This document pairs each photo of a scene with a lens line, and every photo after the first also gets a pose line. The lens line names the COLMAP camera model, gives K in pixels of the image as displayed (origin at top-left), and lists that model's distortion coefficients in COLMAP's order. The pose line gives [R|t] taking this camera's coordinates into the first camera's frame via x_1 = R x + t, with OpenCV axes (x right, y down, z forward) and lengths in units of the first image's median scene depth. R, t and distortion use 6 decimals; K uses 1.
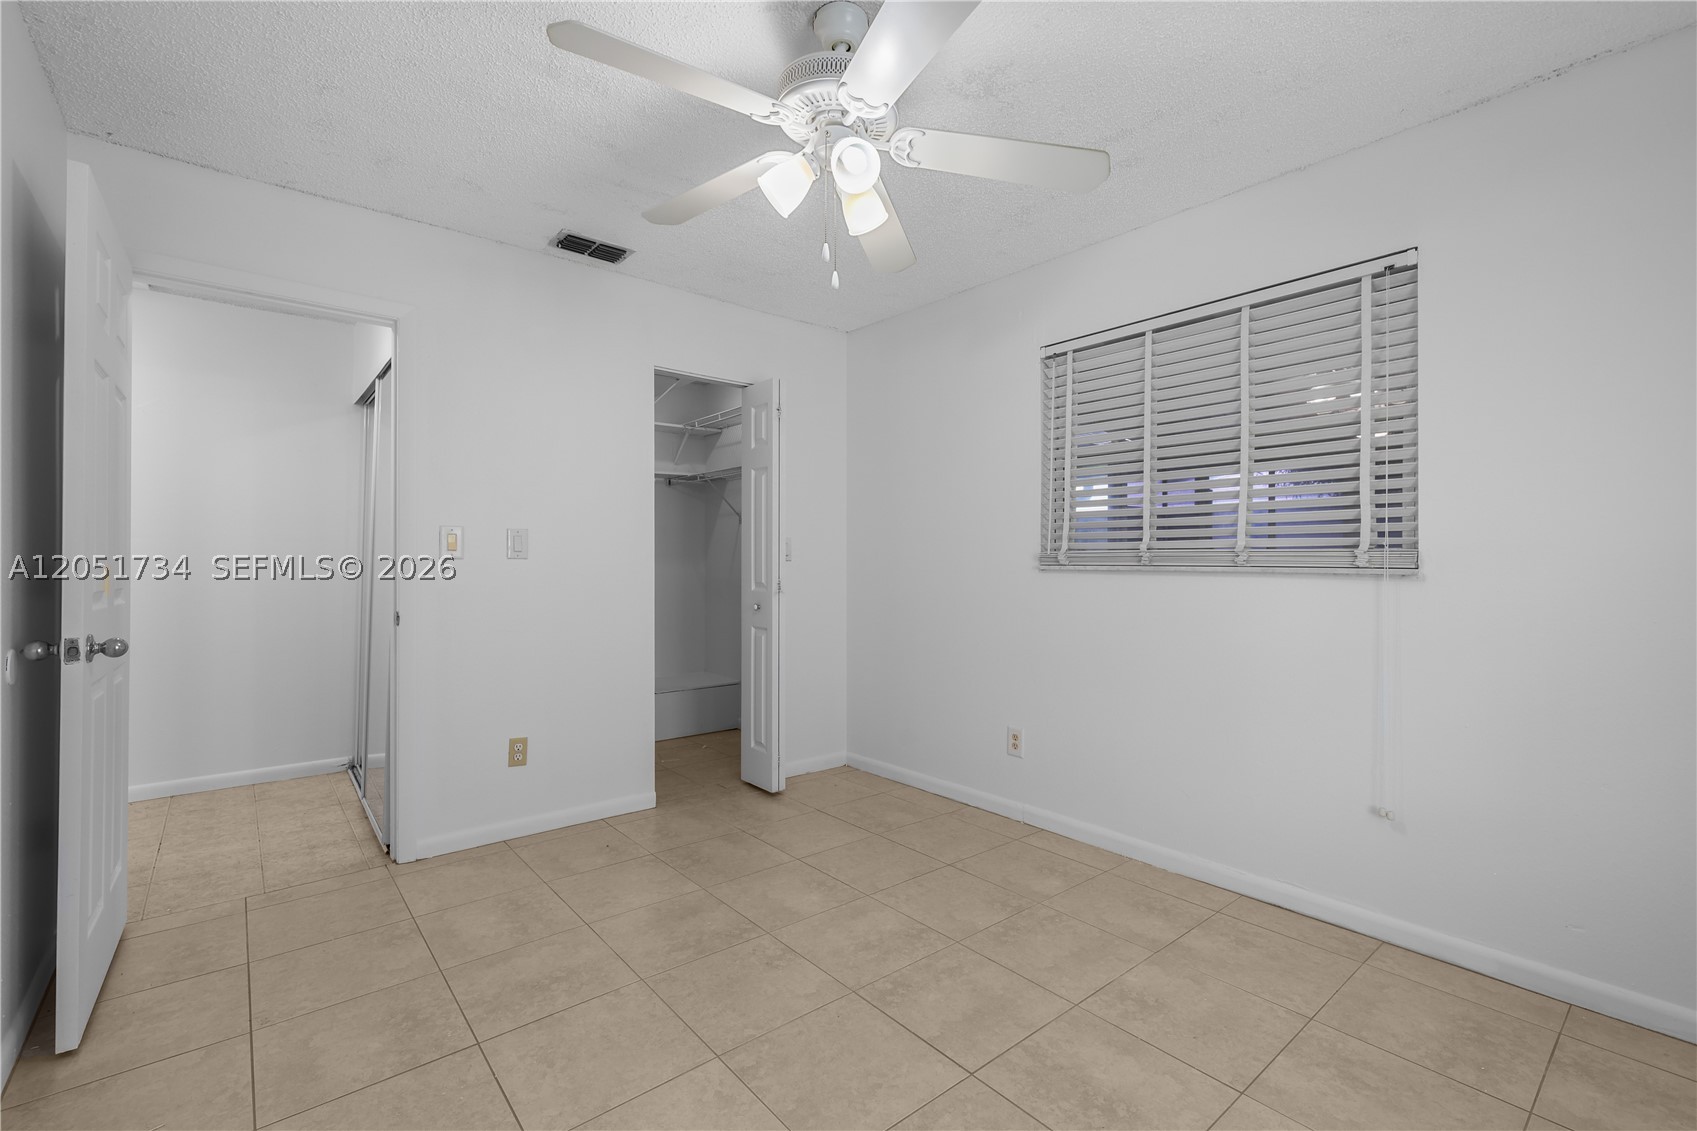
lens RADIAL K [[739.8, 0, 854.5], [0, 739.8, 576.3], [0, 0, 1]] dist [0.001387, 0.000055]
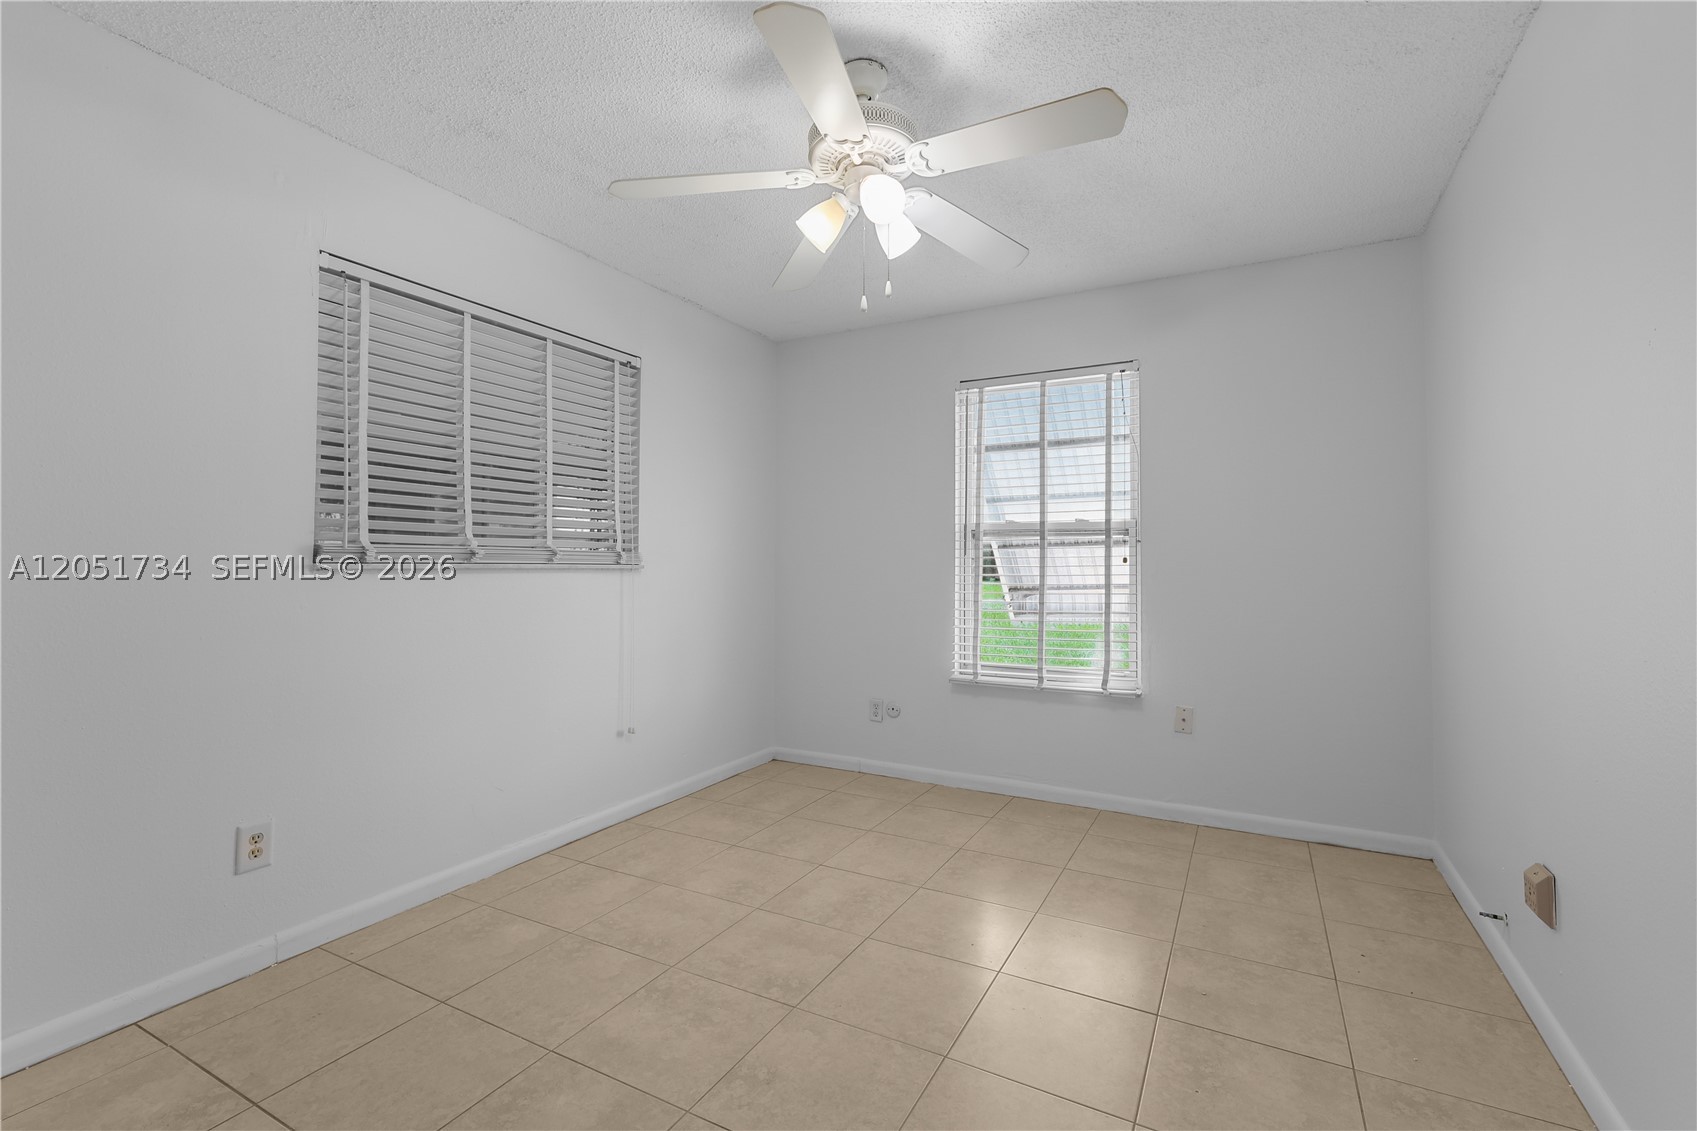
lens RADIAL K [[739.8, 0, 851.8], [0, 739.8, 554.8], [0, 0, 1]] dist [0.001387, 0.000055]
pose [[-0.364458, 0.006408, 0.931198, -0.797281], [0.013380, 0.999909, -0.001644, -0.021314], [-0.931124, 0.011861, -0.364511, 1.094427]]
